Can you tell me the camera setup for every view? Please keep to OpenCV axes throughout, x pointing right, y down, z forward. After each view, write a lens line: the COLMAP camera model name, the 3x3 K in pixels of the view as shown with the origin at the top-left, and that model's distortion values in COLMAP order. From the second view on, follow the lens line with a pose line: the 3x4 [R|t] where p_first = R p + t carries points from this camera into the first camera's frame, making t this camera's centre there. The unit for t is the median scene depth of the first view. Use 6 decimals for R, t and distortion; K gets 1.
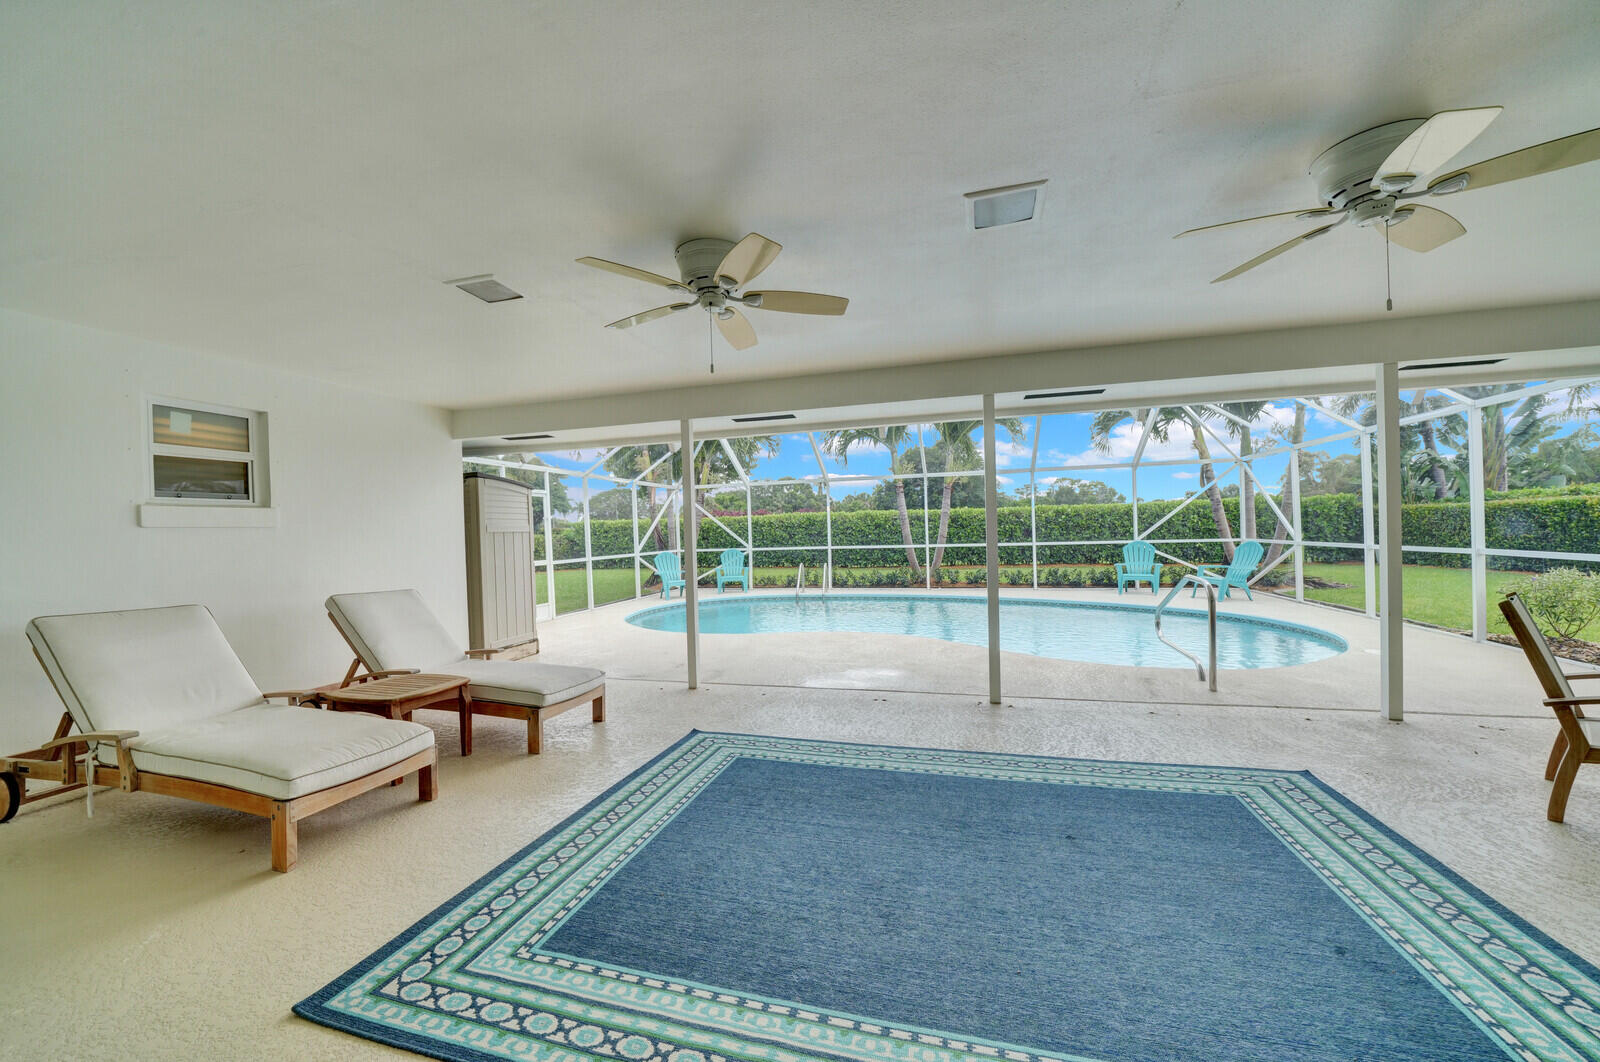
lens RADIAL K [[594.6, 0, 800.0], [0, 594.6, 531.0], [0, 0, 1]] dist [-0.027320, 0.000019]
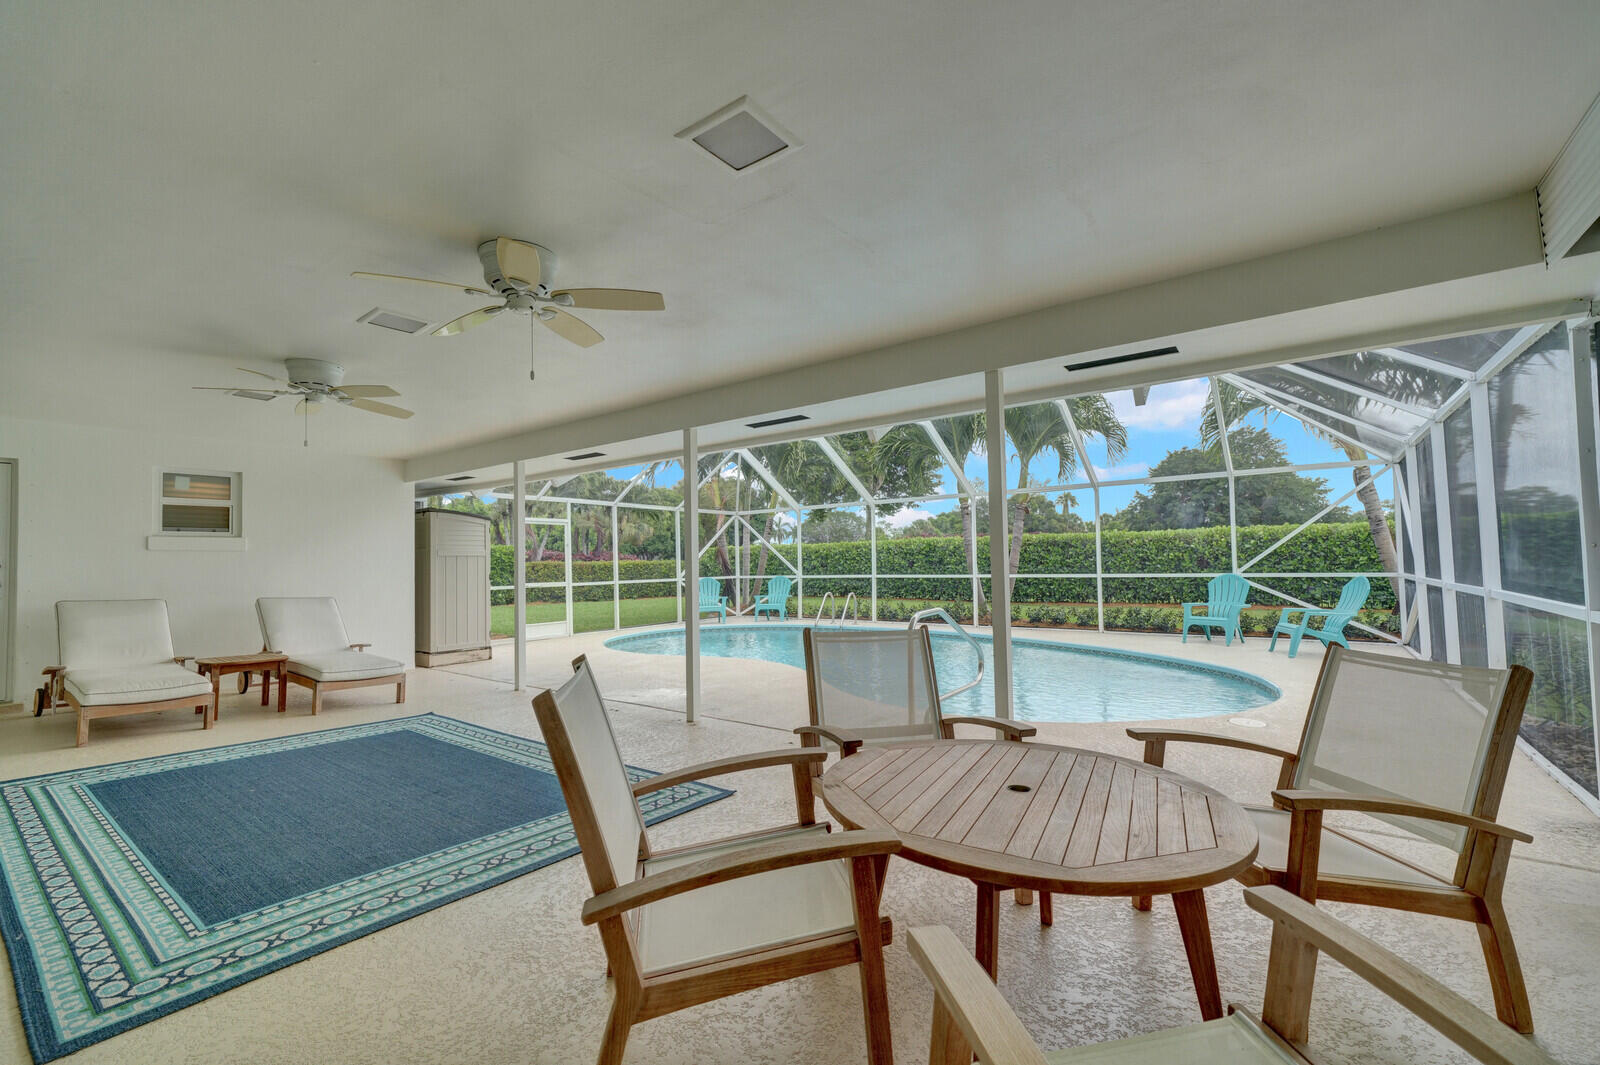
lens RADIAL K [[686.5, 0, 800.0], [0, 686.5, 532.5], [0, 0, 1]] dist [-0.001113, -0.000161]
pose [[0.926916, -0.005661, -0.375227, 0.732820], [-0.008208, 0.999341, -0.035355, -0.002390], [0.375180, 0.035851, 0.926259, -0.052465]]
